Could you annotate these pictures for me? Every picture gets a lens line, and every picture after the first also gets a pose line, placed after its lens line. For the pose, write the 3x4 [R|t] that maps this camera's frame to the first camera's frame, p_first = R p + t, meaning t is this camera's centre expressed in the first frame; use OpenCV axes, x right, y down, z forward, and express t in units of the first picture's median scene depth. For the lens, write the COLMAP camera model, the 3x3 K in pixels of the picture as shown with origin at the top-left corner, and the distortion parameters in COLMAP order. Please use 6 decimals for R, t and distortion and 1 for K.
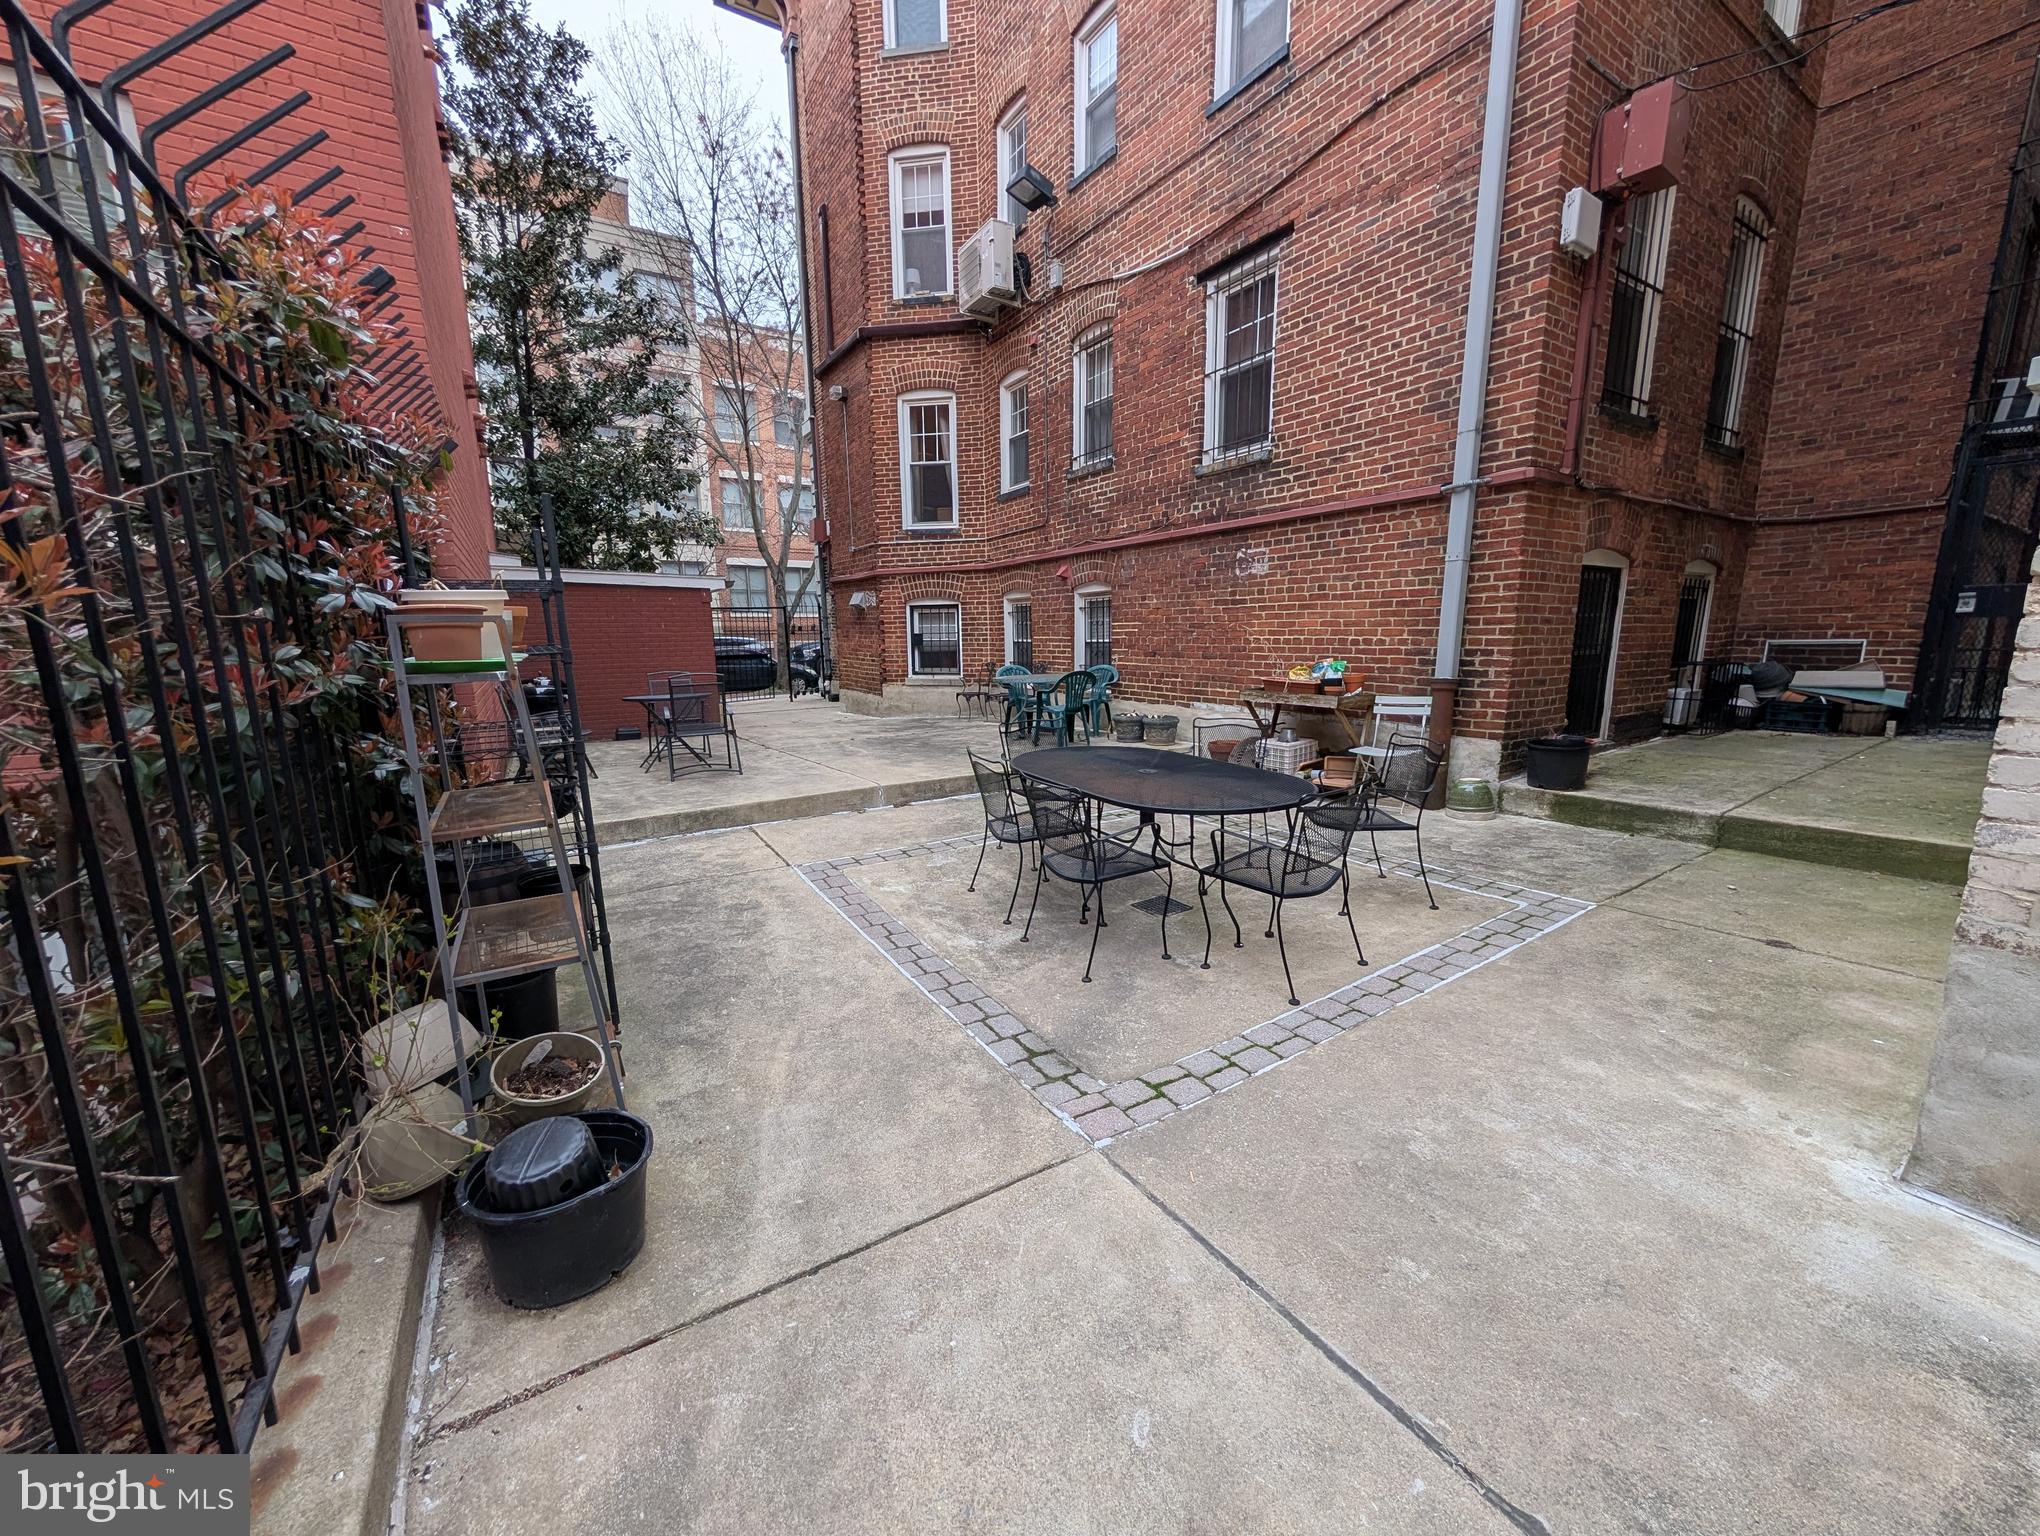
lens RADIAL K [[771.7, 0, 1025.0], [0, 771.7, 775.6], [0, 0, 1]] dist [-0.000590, 0.000132]
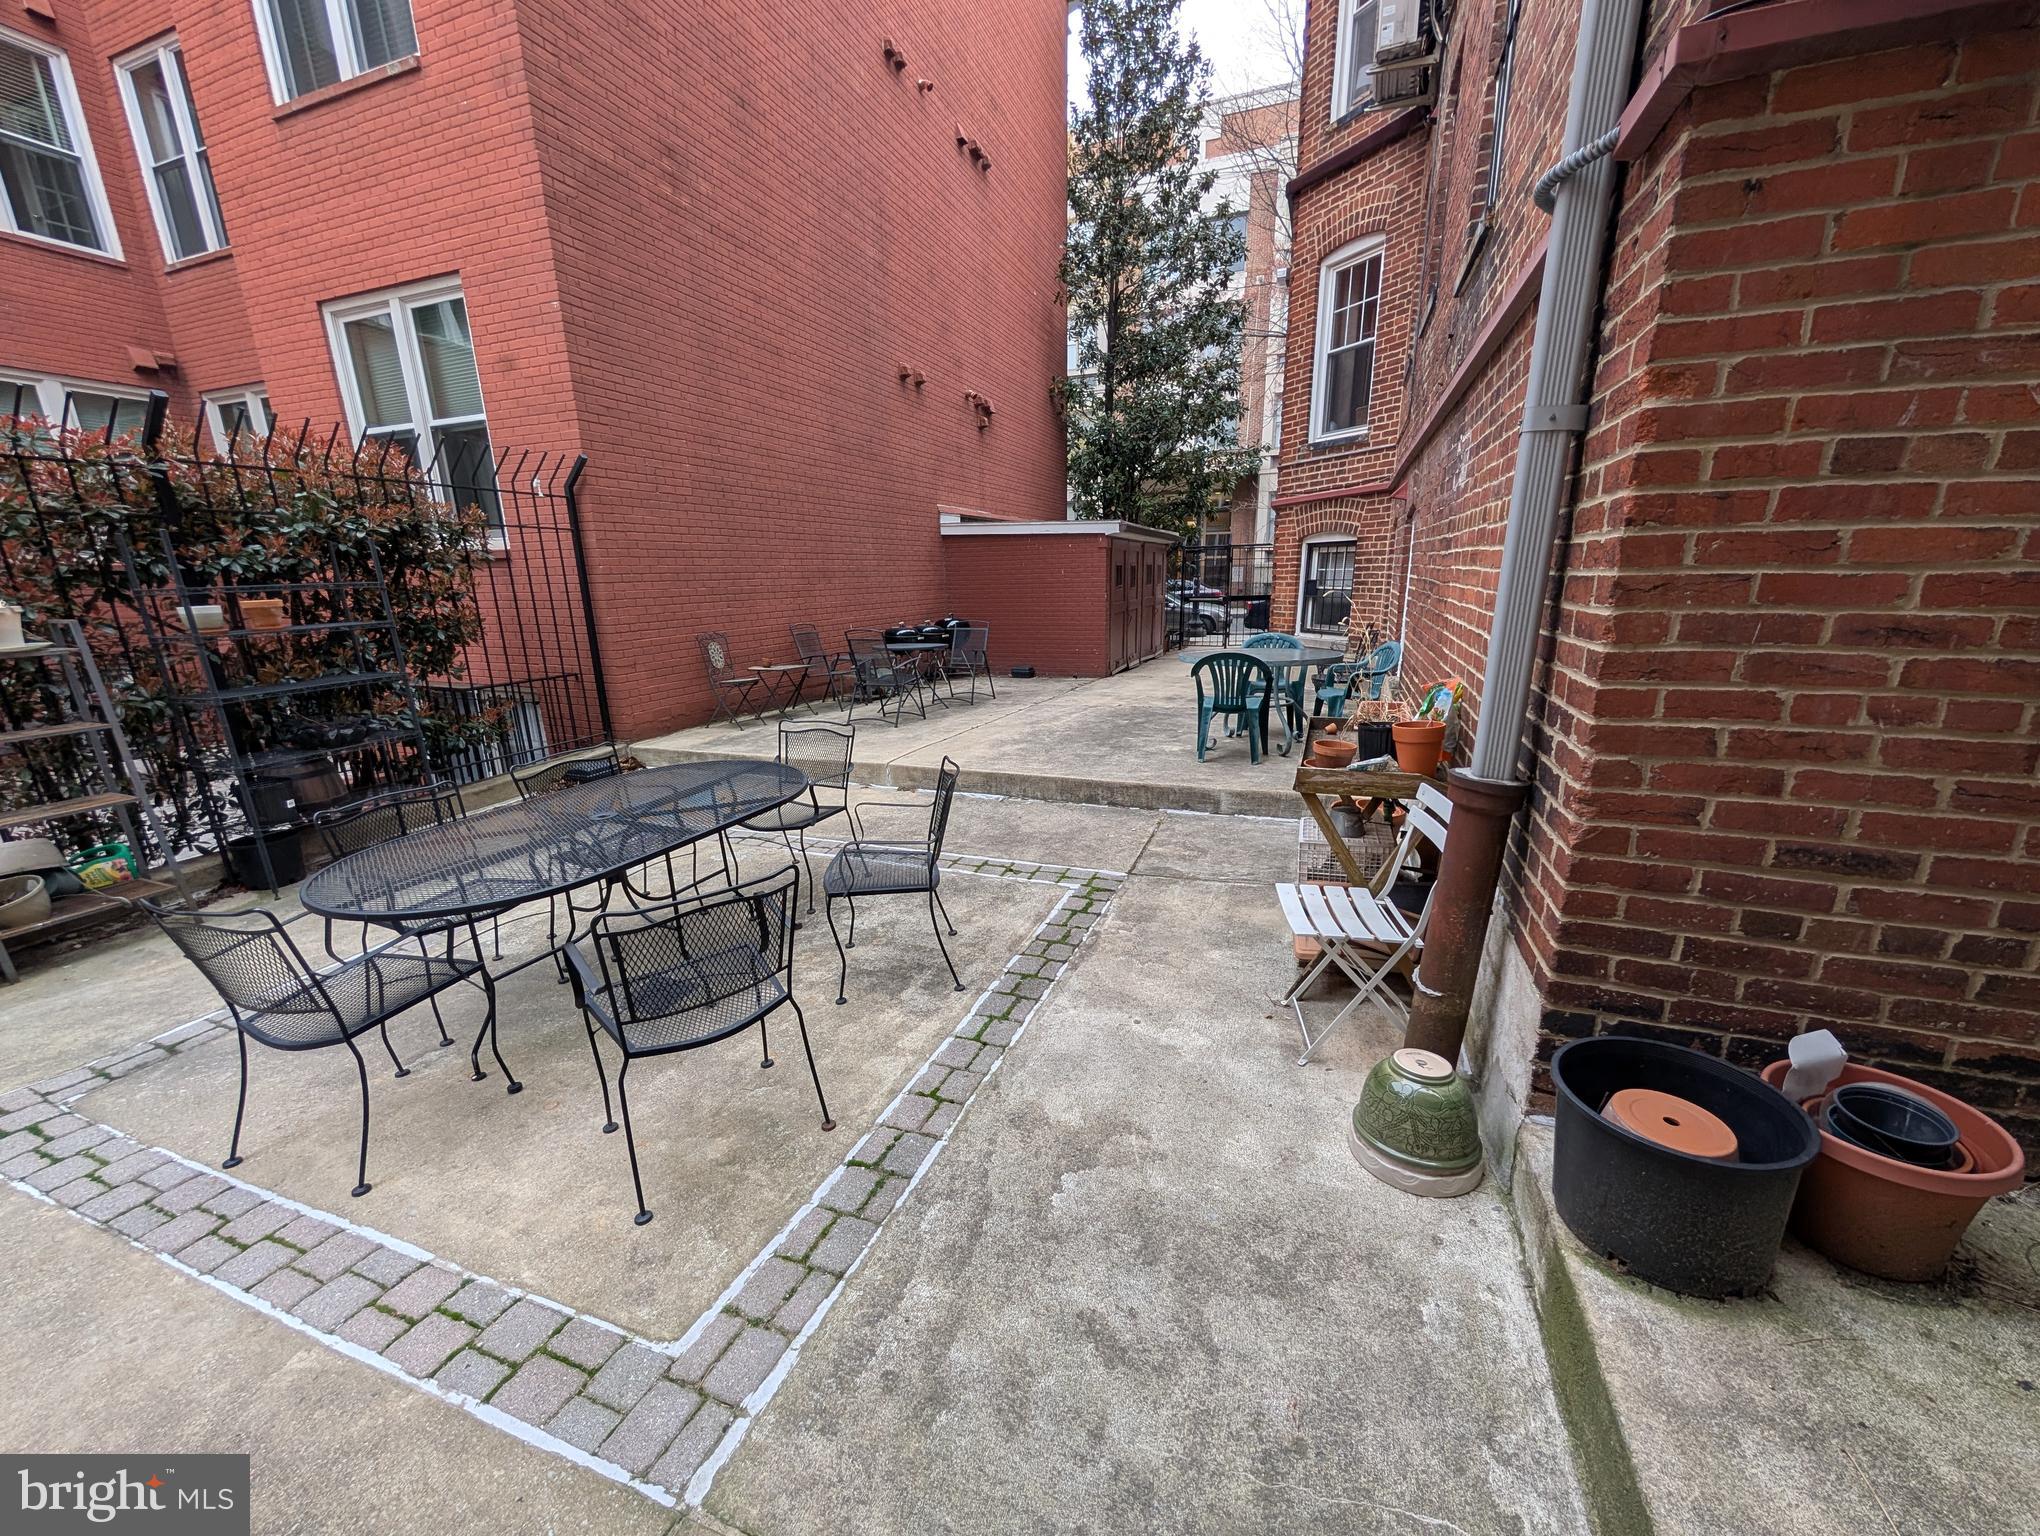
lens RADIAL K [[771.7, 0, 1029.1], [0, 771.7, 777.5], [0, 0, 1]] dist [-0.000590, 0.000132]
pose [[0.600816, 0.202494, -0.773315, 0.346001], [-0.129974, 0.979258, 0.155439, -0.074731], [0.788751, 0.007120, 0.614672, 0.304726]]
